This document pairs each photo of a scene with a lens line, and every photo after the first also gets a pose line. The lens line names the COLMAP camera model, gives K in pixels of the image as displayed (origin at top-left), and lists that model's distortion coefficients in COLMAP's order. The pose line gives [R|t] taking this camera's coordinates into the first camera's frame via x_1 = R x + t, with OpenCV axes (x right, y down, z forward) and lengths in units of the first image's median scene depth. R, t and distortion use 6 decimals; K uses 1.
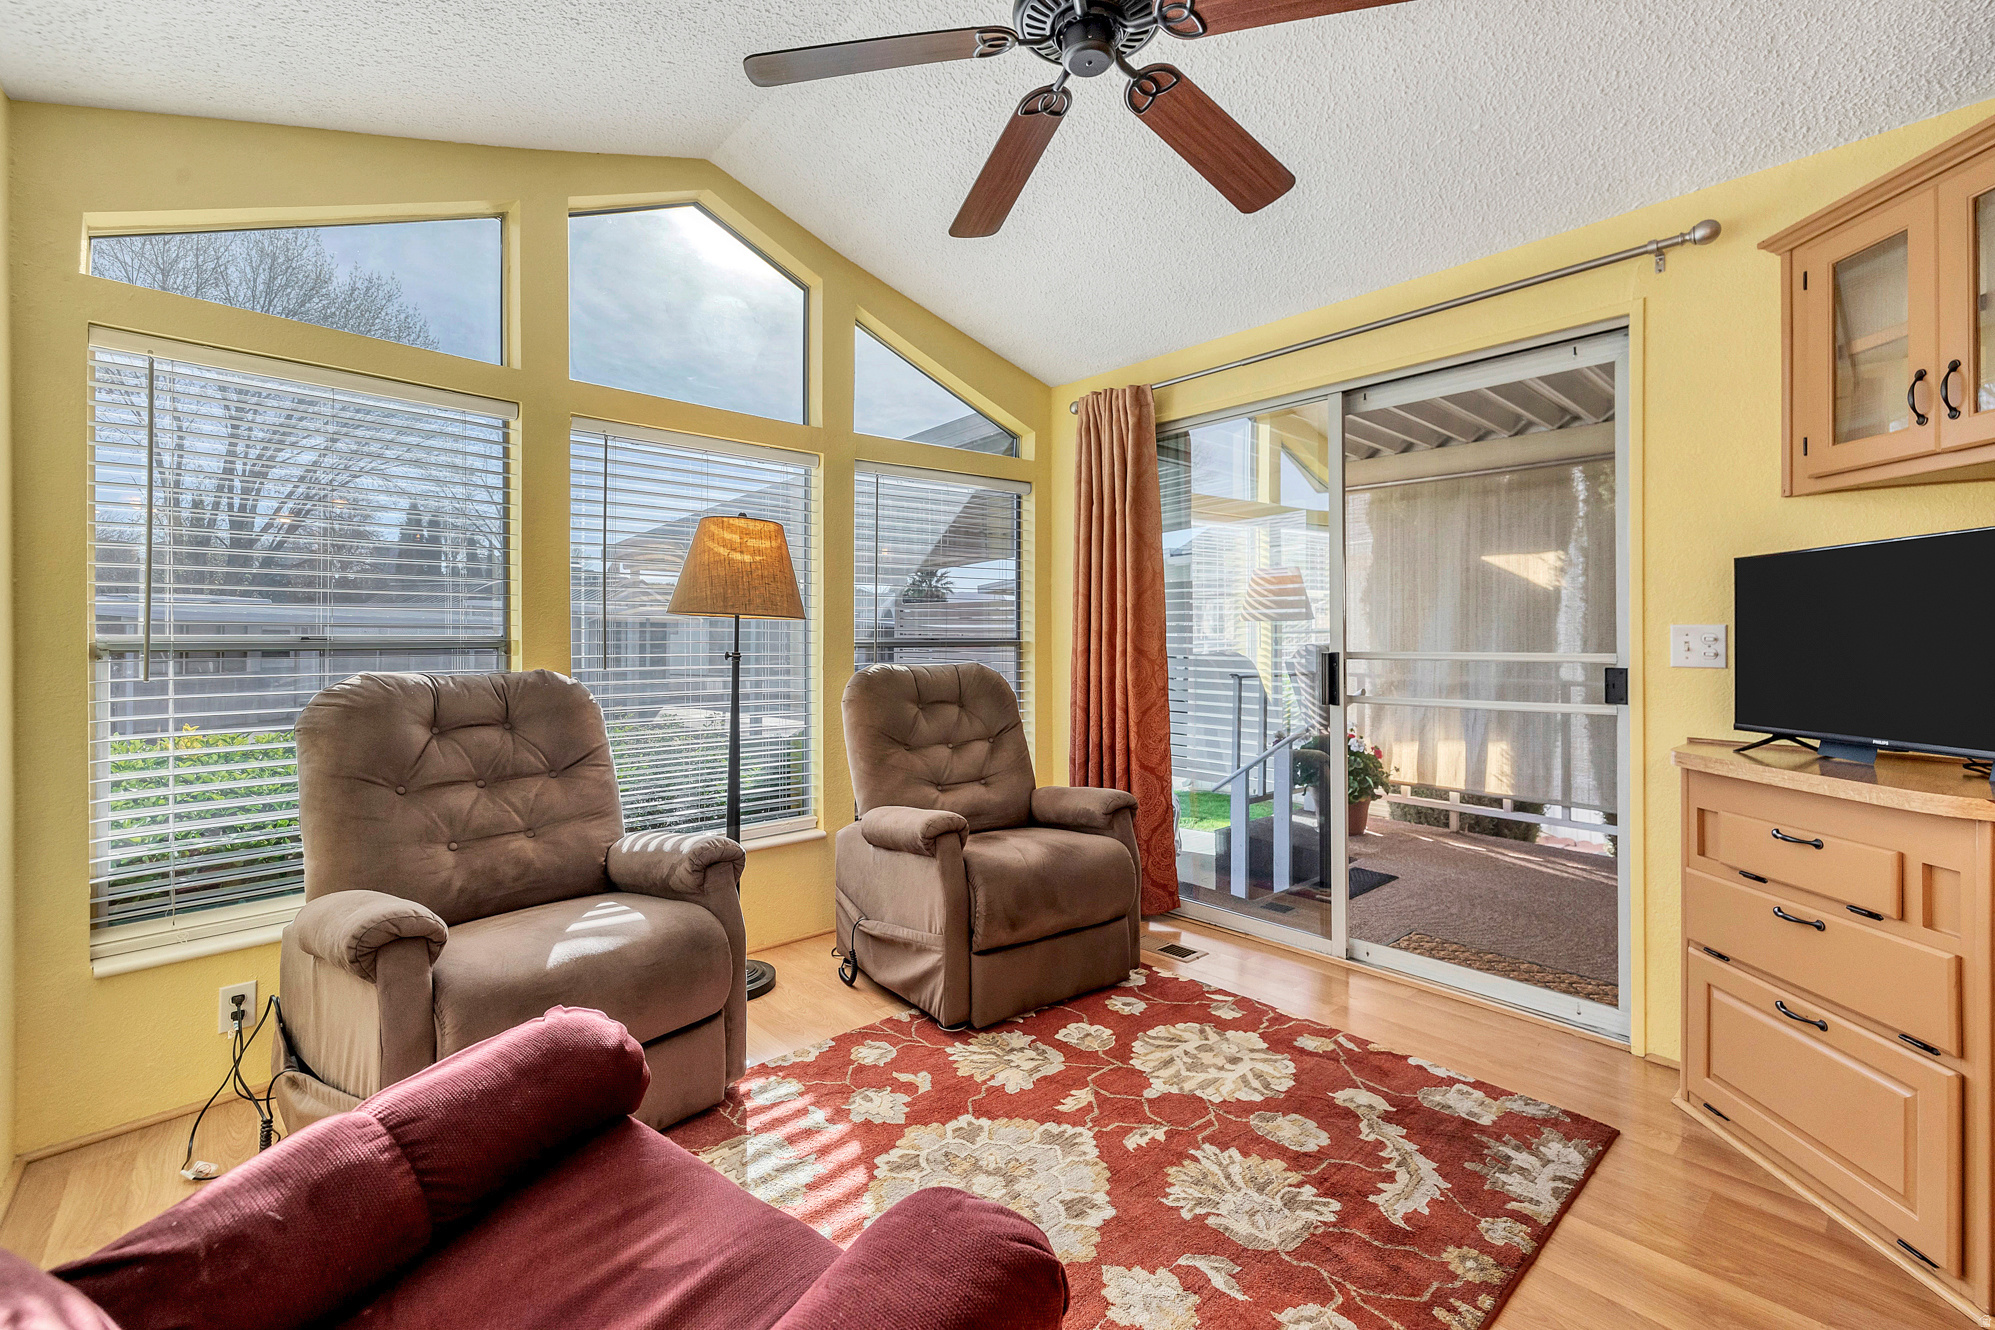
lens RADIAL K [[862.2, 0, 996.8], [0, 862.2, 631.7], [0, 0, 1]] dist [0.008132, 0.001051]
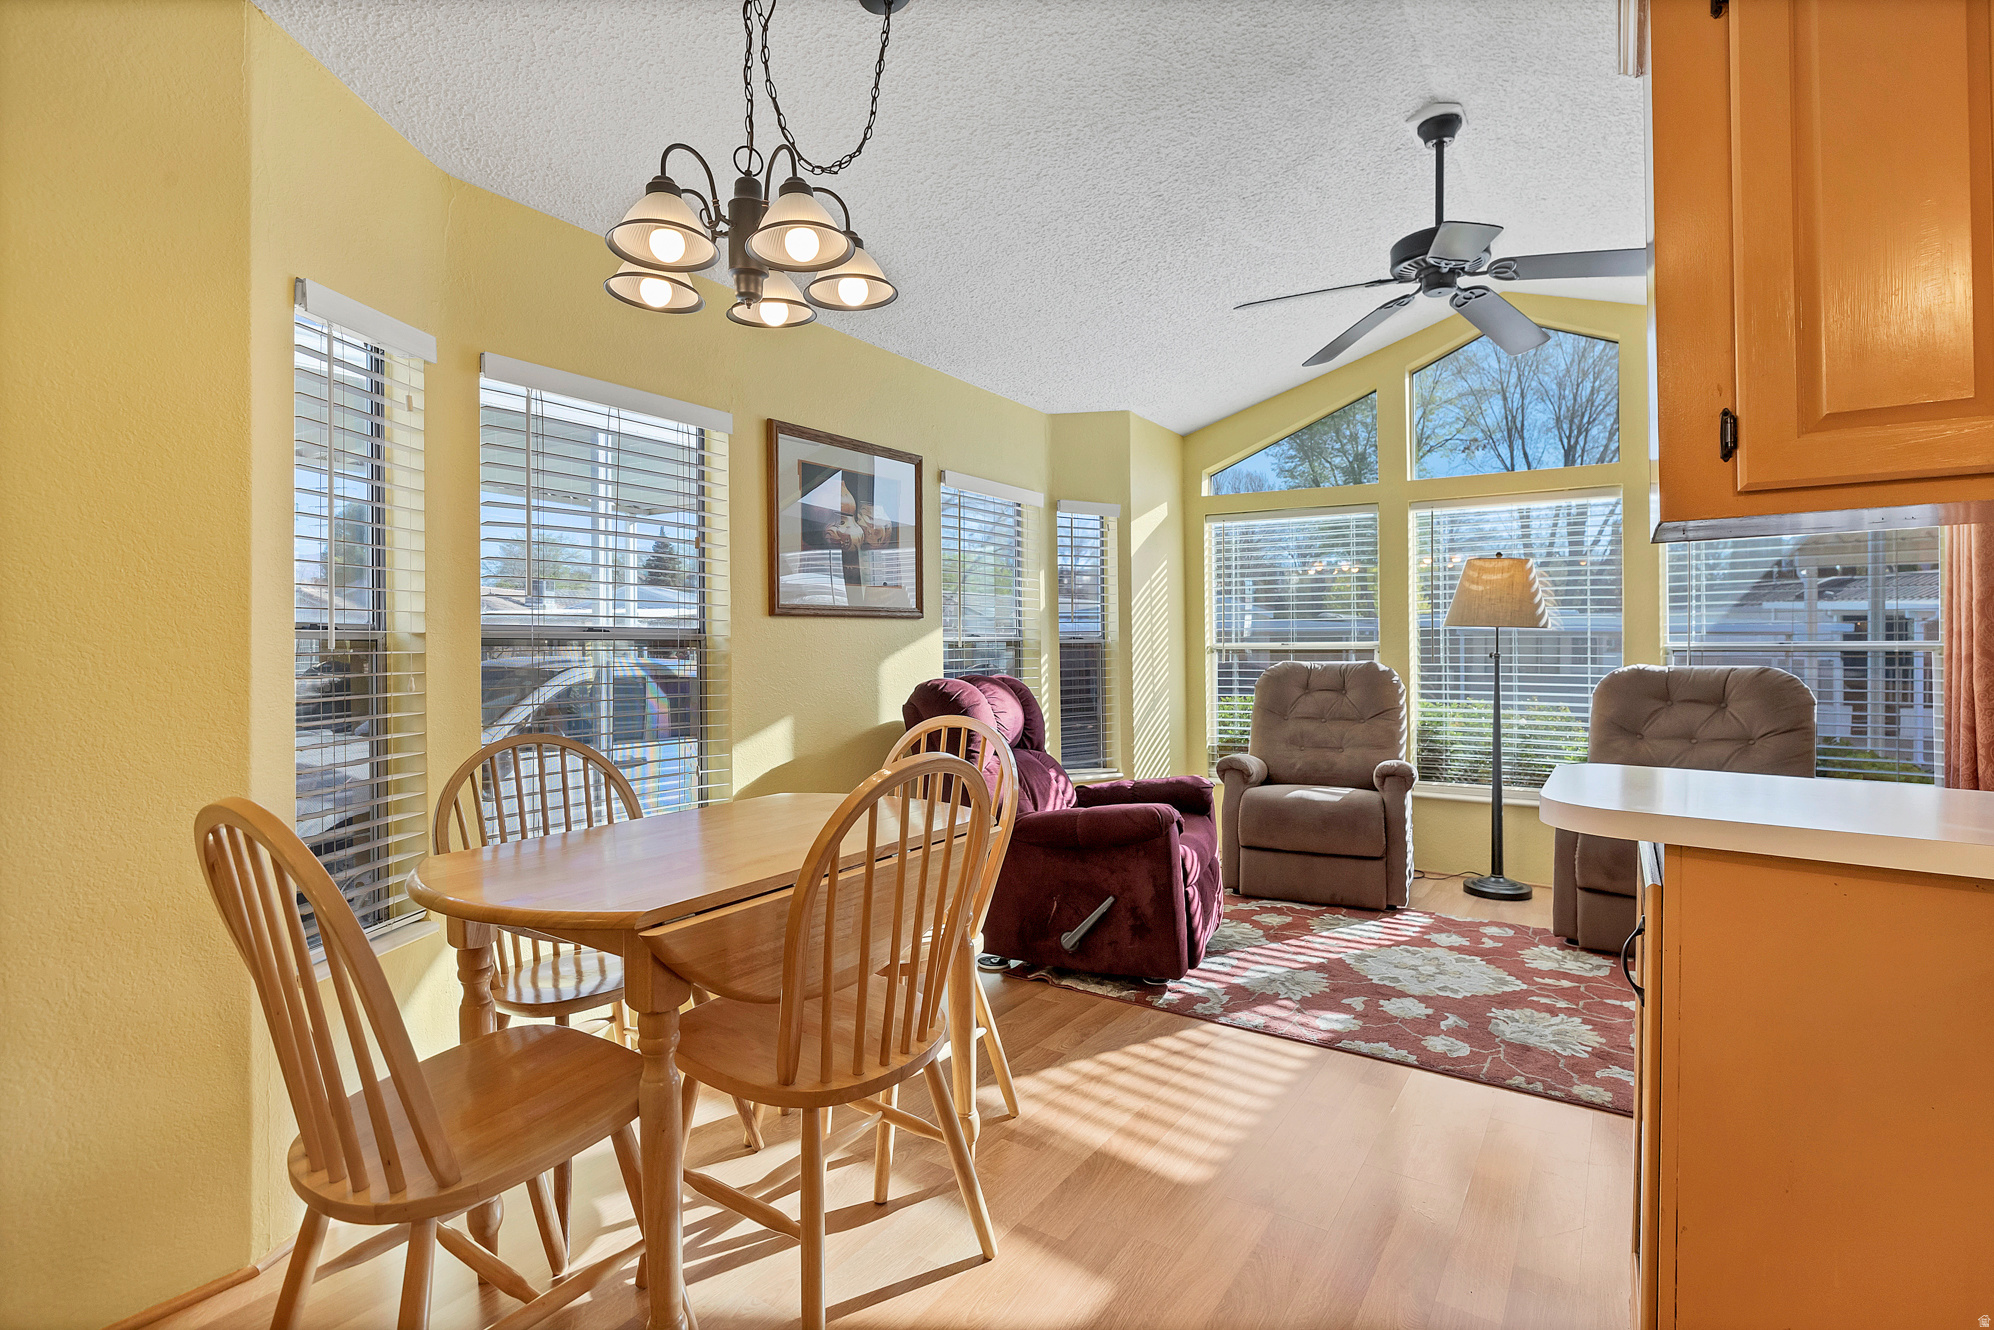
lens RADIAL K [[938.2, 0, 1001.8], [0, 938.2, 642.2], [0, 0, 1]] dist [-0.009196, 0.001480]
pose [[0.254516, -0.004470, -0.967058, 1.299959], [0.008752, 0.999959, -0.002319, 0.003804], [0.967029, -0.007873, 0.254544, -0.211867]]
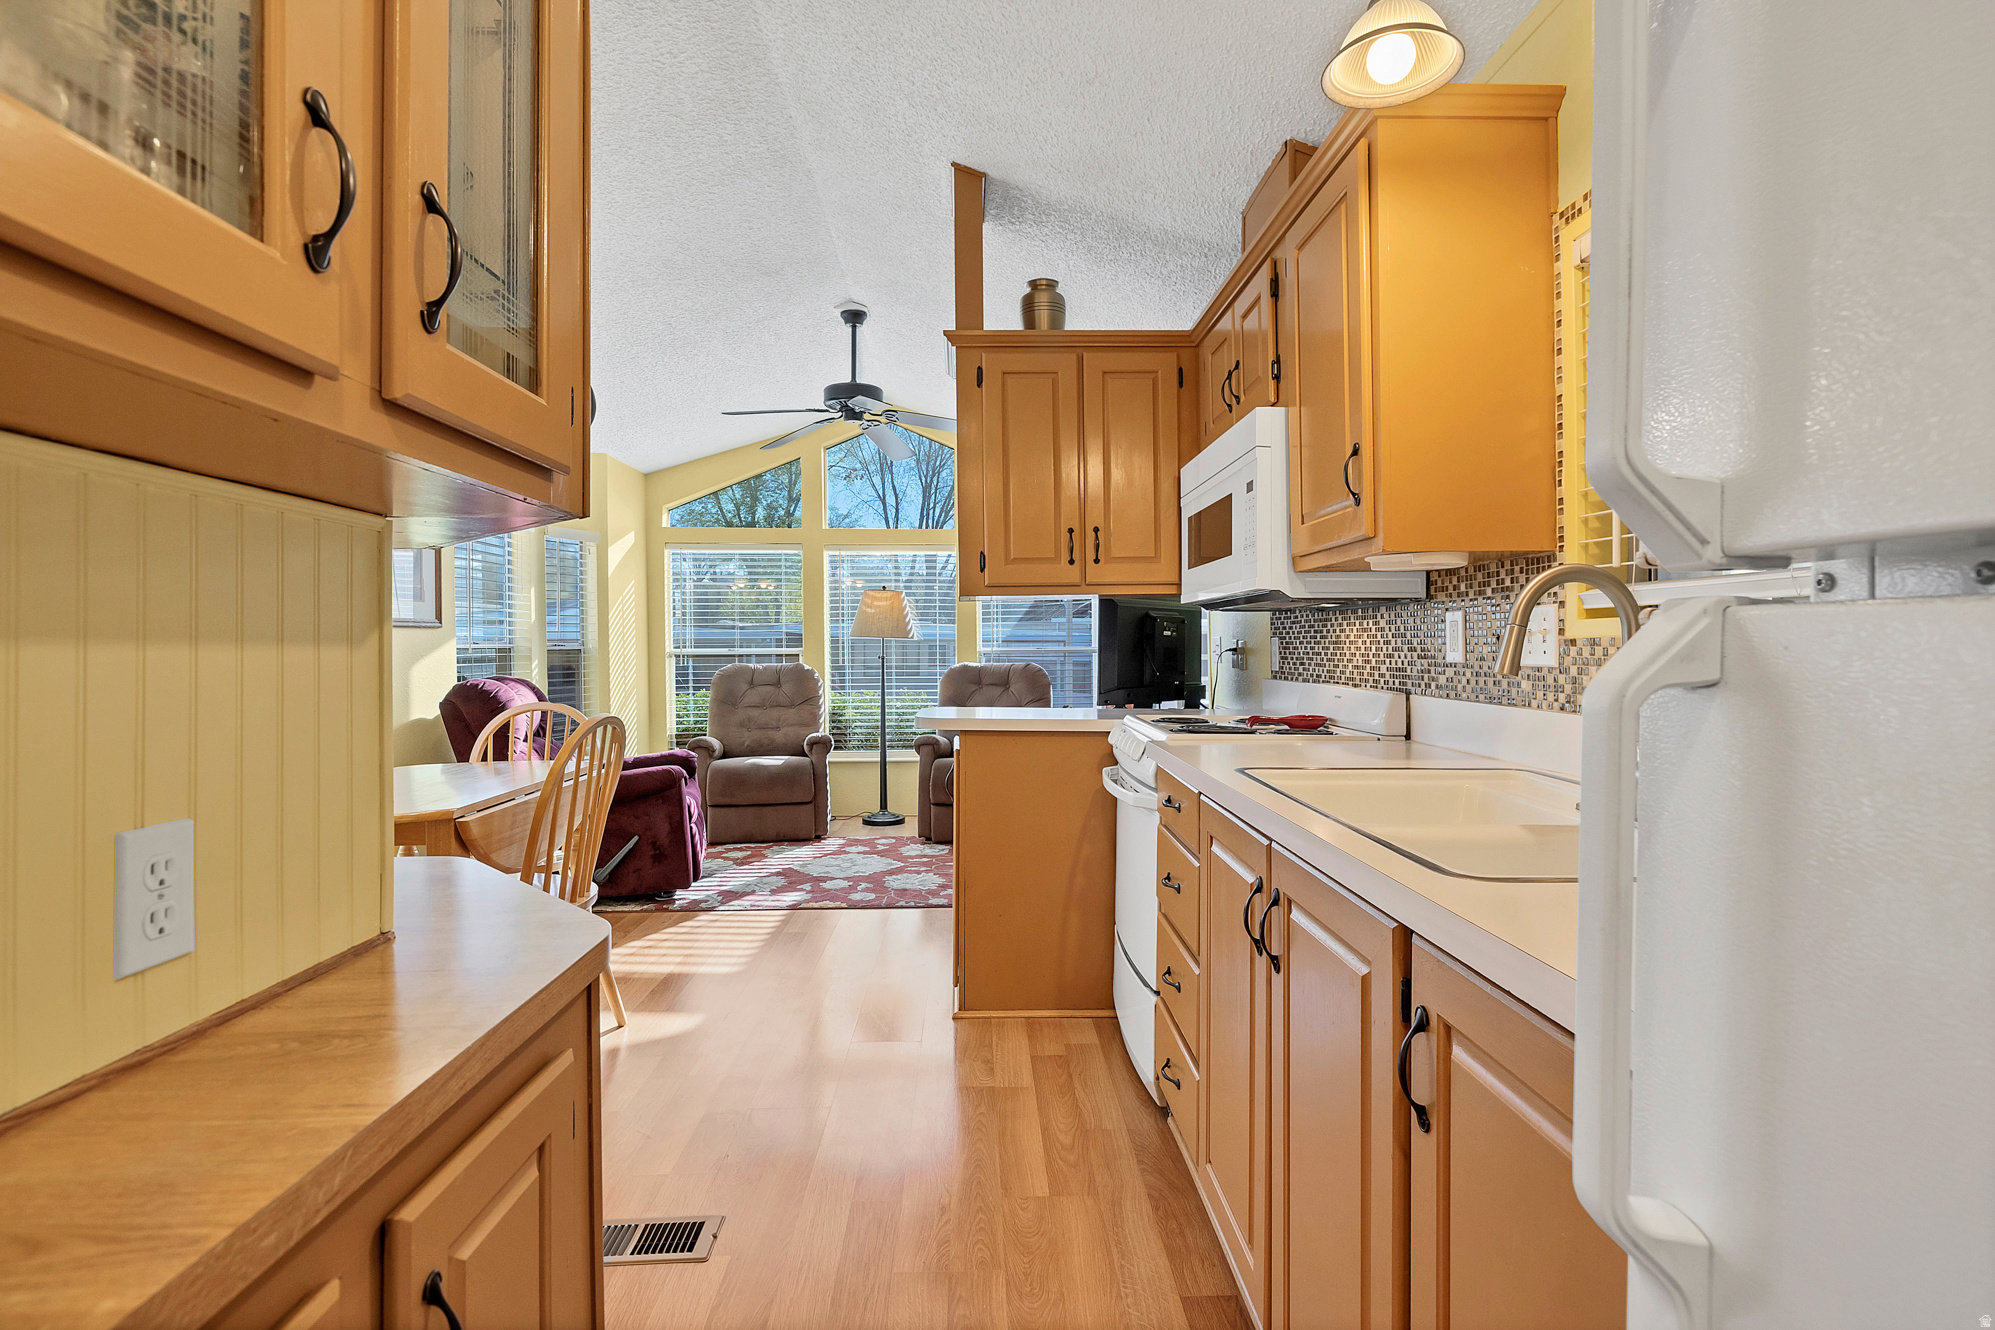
lens RADIAL K [[938.7, 0, 1007.1], [0, 938.7, 648.4], [0, 0, 1]] dist [-0.009196, 0.001480]
pose [[0.776117, -0.006347, -0.630557, 1.768118], [0.010963, 0.999934, 0.003429, 0.003437], [0.630494, -0.009574, 0.776135, -0.695814]]
